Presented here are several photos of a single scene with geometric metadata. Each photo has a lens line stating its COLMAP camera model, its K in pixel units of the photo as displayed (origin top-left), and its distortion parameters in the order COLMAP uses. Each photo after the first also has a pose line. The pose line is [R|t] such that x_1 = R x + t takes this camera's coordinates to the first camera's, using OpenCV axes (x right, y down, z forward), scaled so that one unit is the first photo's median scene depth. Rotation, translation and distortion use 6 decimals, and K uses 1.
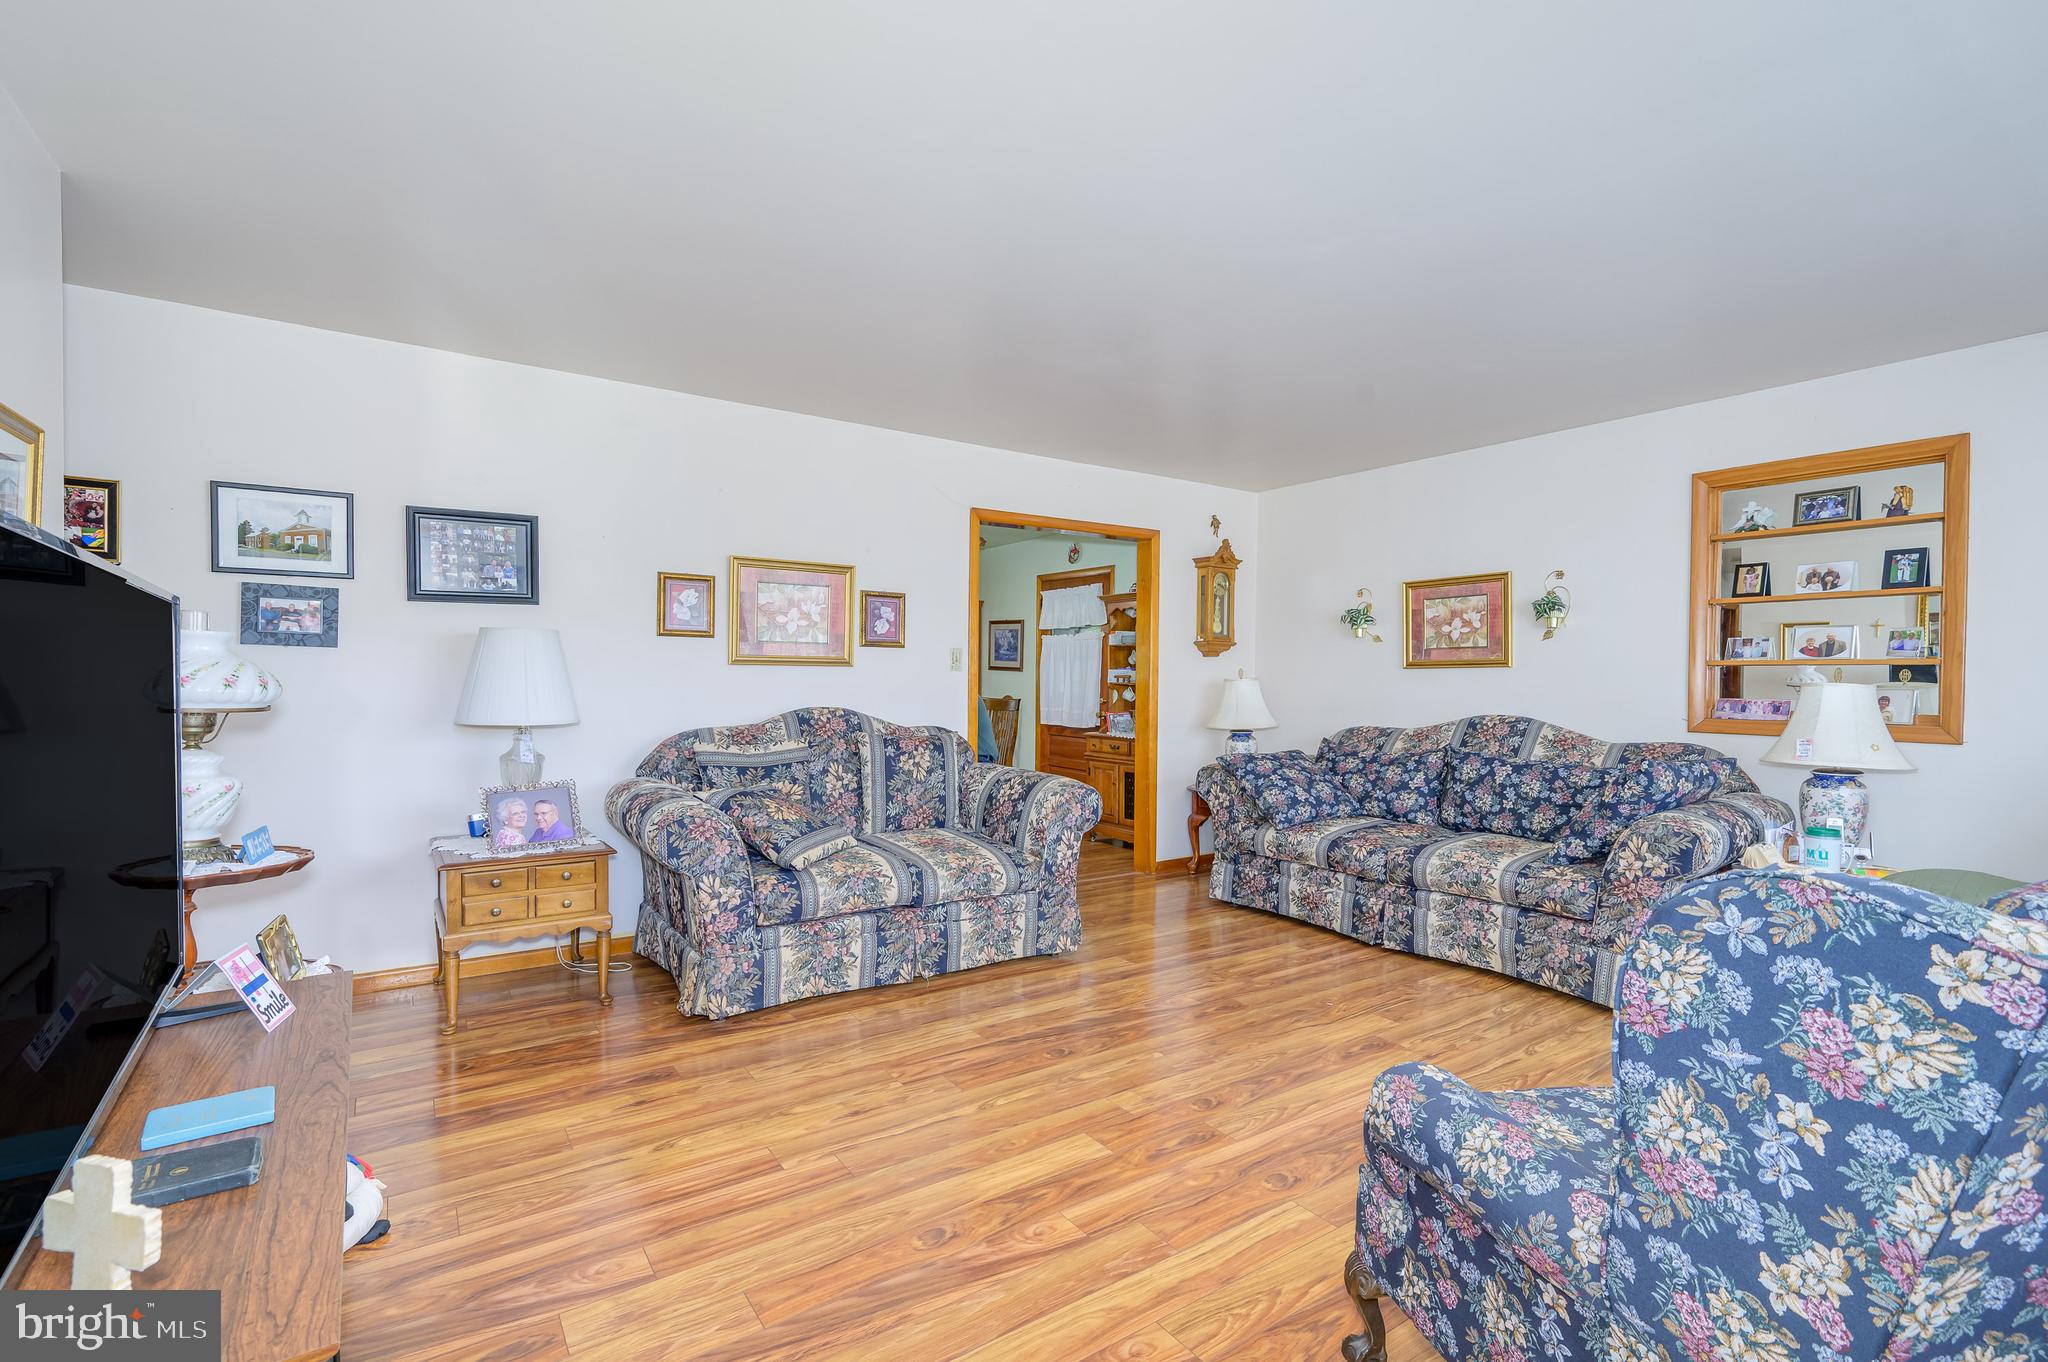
lens RADIAL K [[947.0, 0, 1027.5], [0, 947.0, 692.6], [0, 0, 1]] dist [-0.000644, 0.000110]
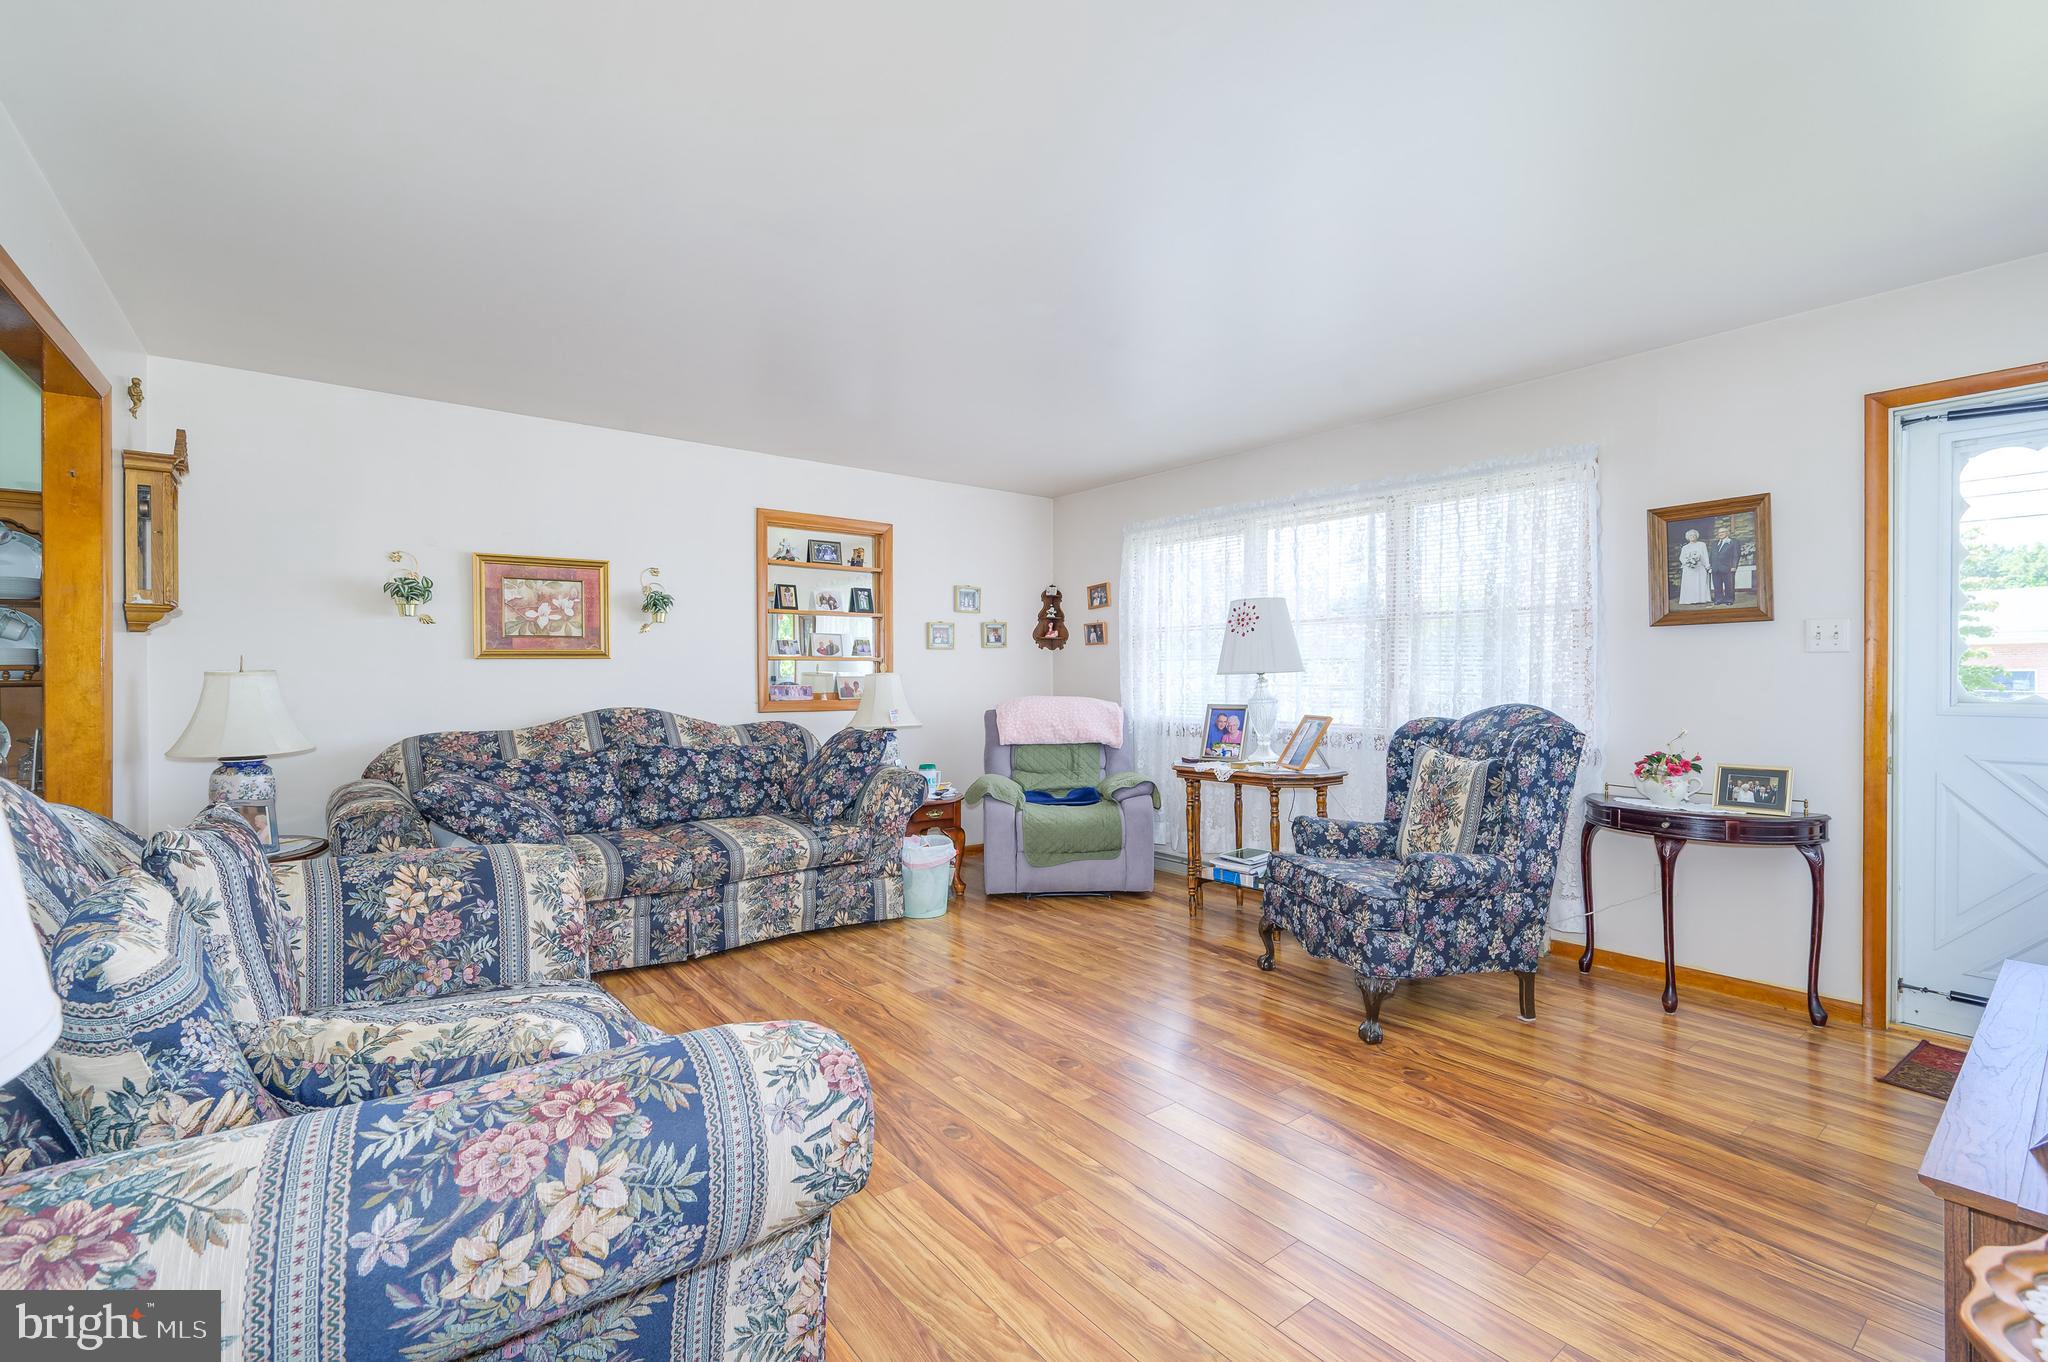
lens RADIAL K [[947.0, 0, 1035.3], [0, 947.0, 686.9], [0, 0, 1]] dist [-0.000644, 0.000110]
pose [[-0.104070, -0.020421, 0.994360, -0.590007], [0.015216, 0.999639, 0.022122, -0.014786], [-0.994454, 0.017432, -0.103721, 0.765605]]
